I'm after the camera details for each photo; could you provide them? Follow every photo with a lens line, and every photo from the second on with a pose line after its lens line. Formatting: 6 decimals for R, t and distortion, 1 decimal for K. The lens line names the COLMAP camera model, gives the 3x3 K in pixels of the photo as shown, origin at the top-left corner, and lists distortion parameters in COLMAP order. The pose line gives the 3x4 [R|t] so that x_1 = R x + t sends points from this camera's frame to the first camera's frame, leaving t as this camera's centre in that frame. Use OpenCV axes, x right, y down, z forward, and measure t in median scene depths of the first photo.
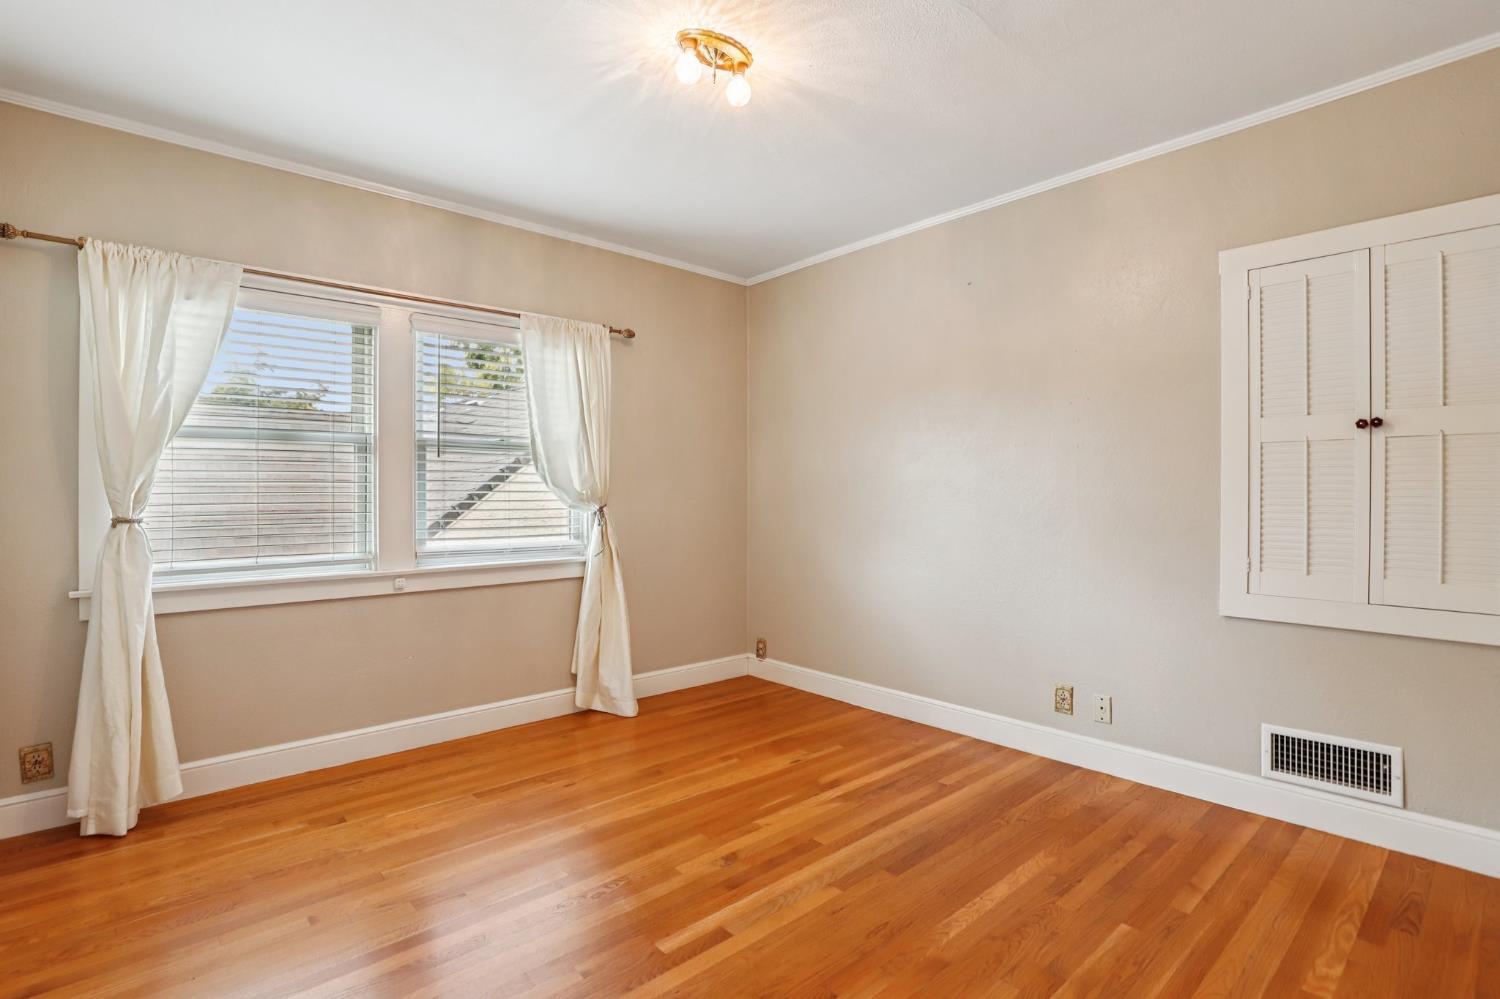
lens RADIAL K [[699.9, 0, 742.3], [0, 699.9, 488.4], [0, 0, 1]] dist [-0.034092, 0.006168]
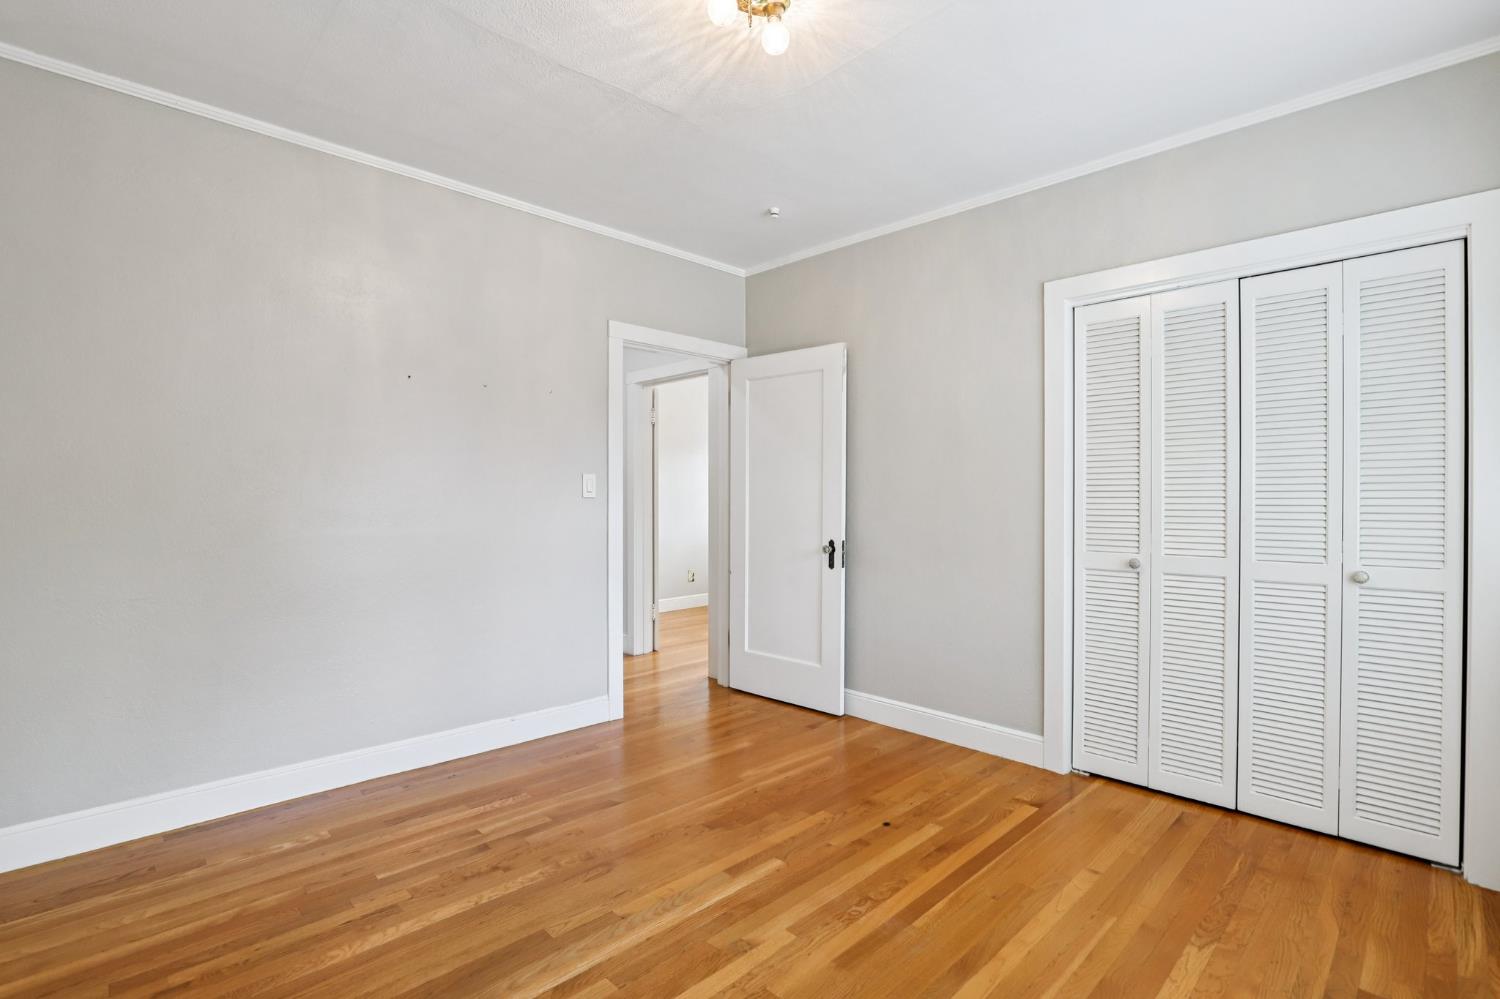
lens RADIAL K [[699.9, 0, 742.3], [0, 699.9, 488.4], [0, 0, 1]] dist [-0.034092, 0.006168]
pose [[-0.998308, -0.002923, -0.058080, 0.021894], [-0.002845, 0.999995, -0.001426, -0.004050], [0.058083, -0.001258, -0.998311, 1.972832]]
